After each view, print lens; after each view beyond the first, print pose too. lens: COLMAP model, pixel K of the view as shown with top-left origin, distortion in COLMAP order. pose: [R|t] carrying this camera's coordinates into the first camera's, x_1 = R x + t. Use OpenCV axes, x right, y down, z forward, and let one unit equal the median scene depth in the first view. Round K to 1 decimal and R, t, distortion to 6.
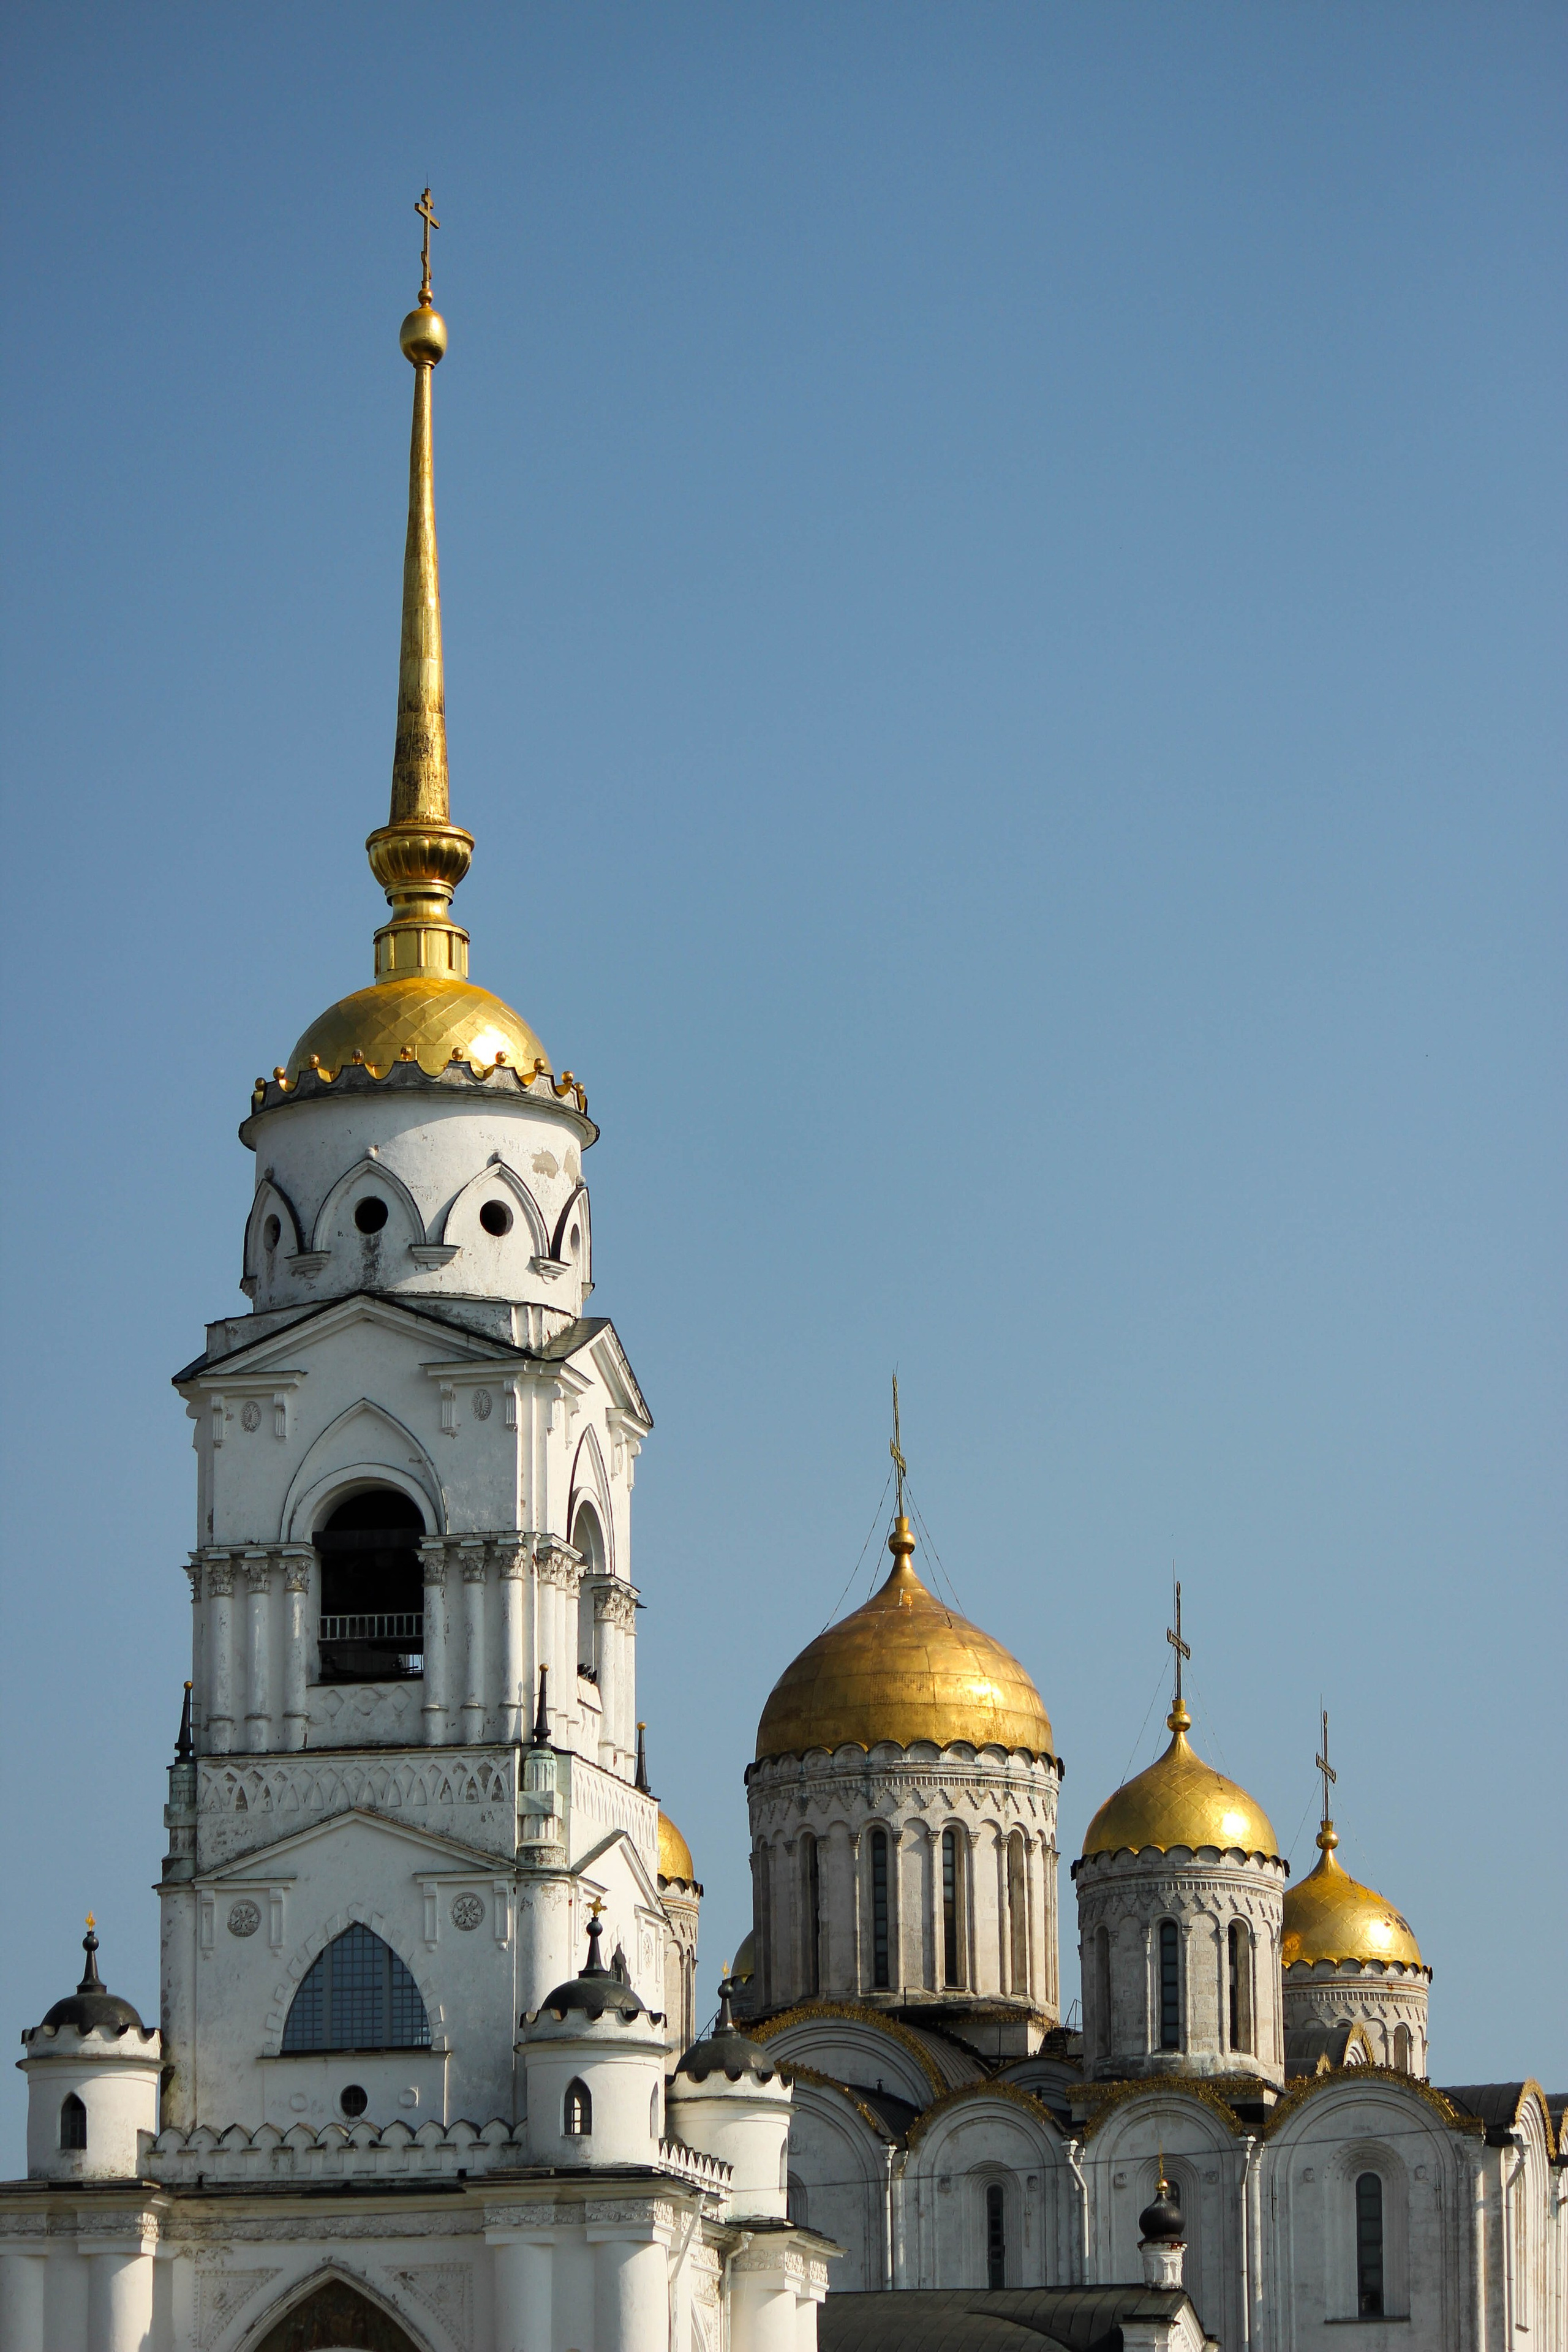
lens RADIAL K [[7701.2, 0, 813.1], [0, 7701.2, 1172.6], [0, 0, 1]] dist [-0.216790, 0.264090]
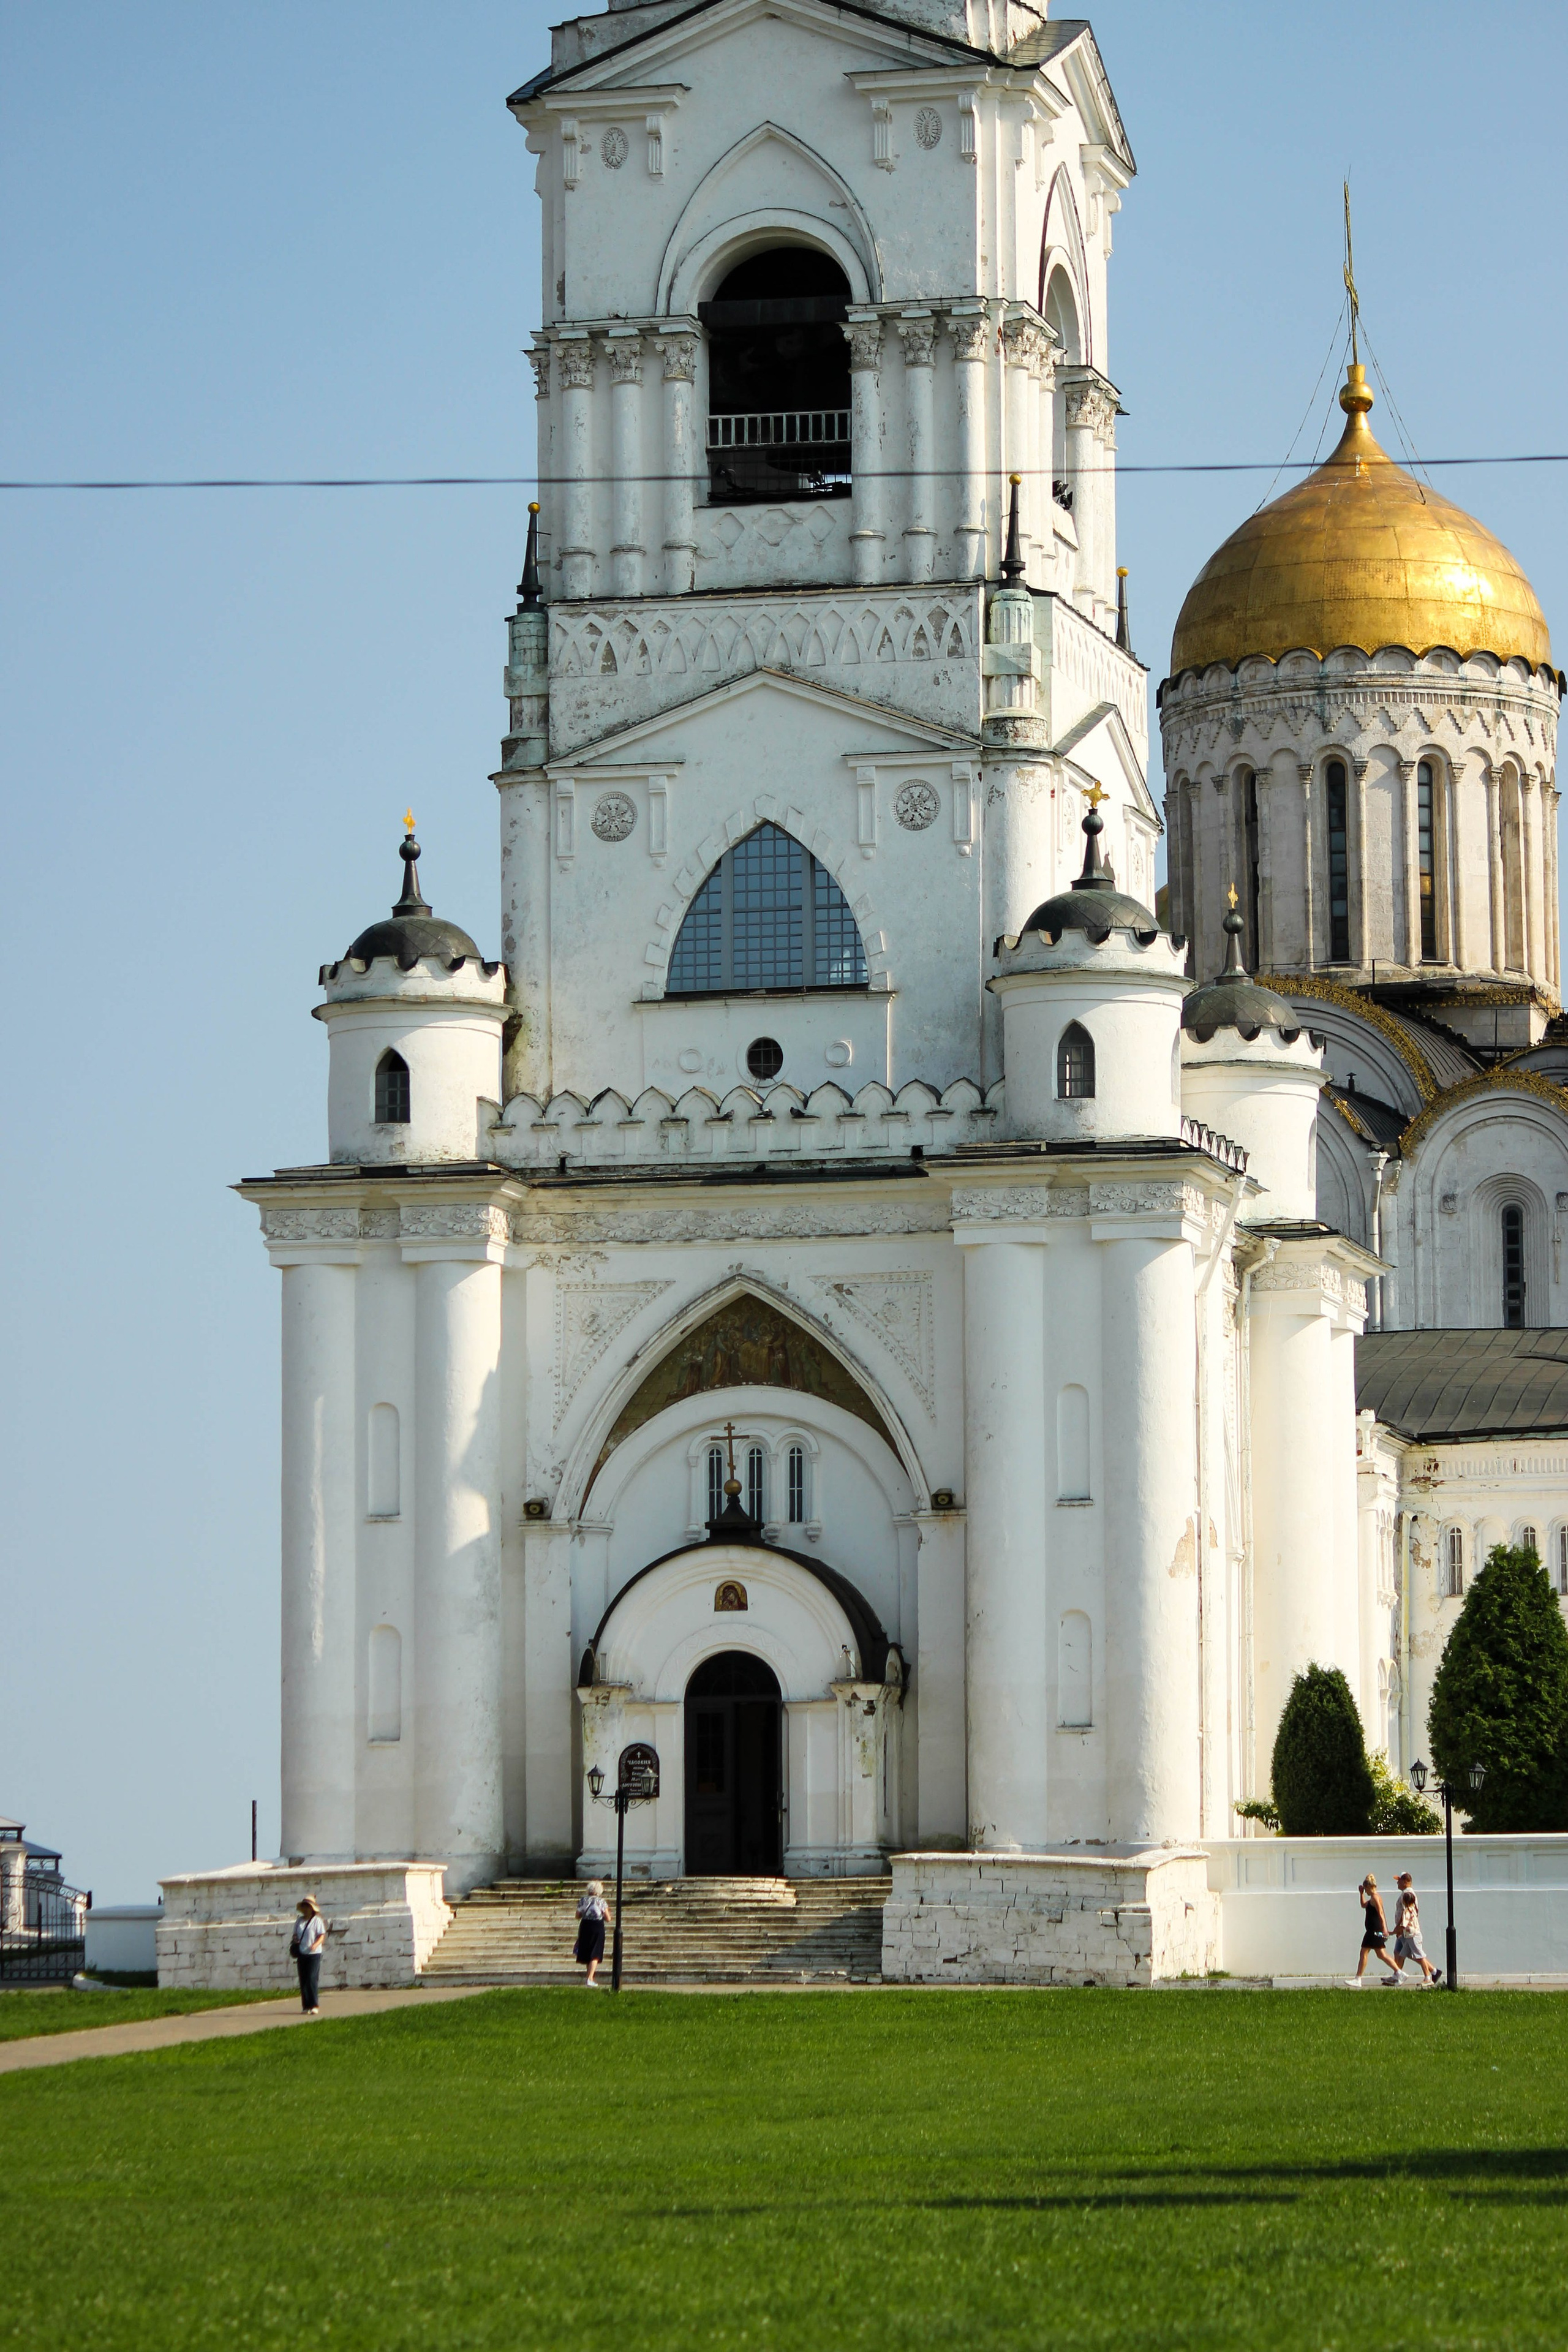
lens RADIAL K [[8555.3, 0, 781.6], [0, 8555.3, 1253.6], [0, 0, 1]] dist [0.012859, -0.746903]
pose [[0.999918, 0.000434, -0.012825, -0.046800], [0.001122, 0.992640, 0.121095, 0.038196], [0.012783, -0.121100, 0.992558, 0.166128]]
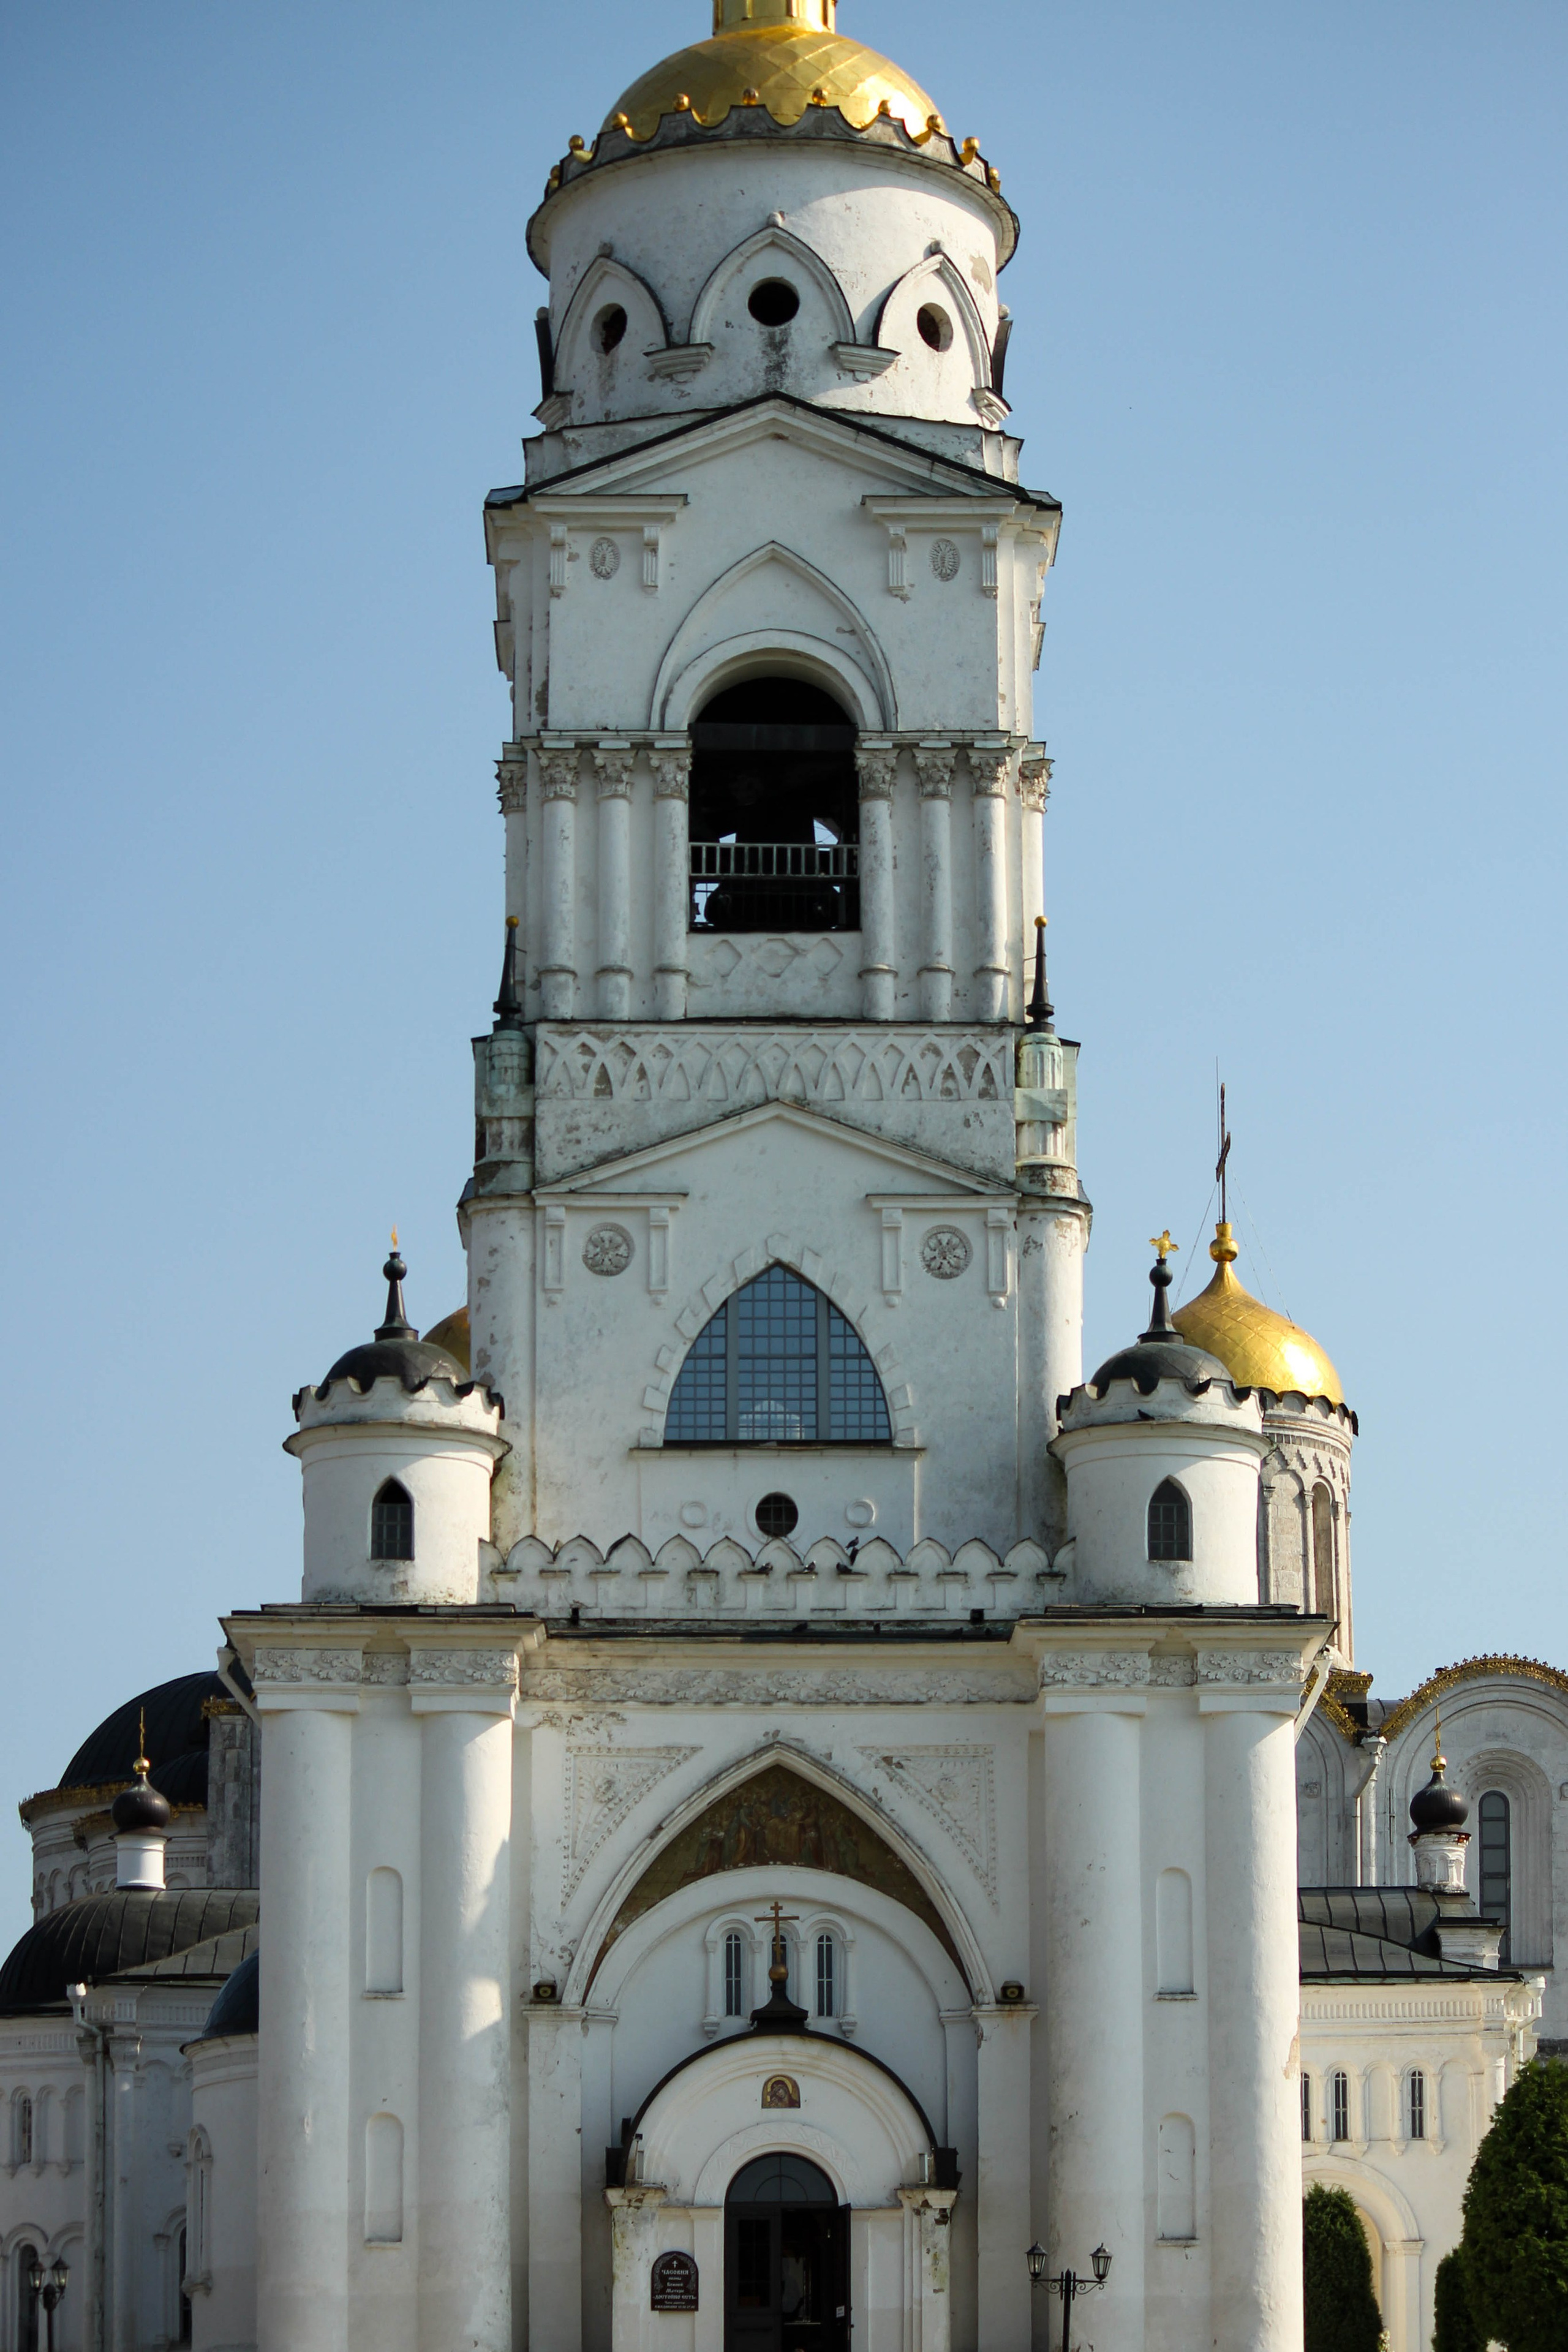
lens RADIAL K [[6106.1, 0, 784.0], [0, 6106.1, 1176.0], [0, 0, 1]] dist [-0.456334, 0.978340]
pose [[0.969413, 0.066503, 0.236254, -0.187524], [-0.061085, 0.997676, -0.030188, 0.105489], [-0.237713, 0.014833, 0.971222, 0.461435]]
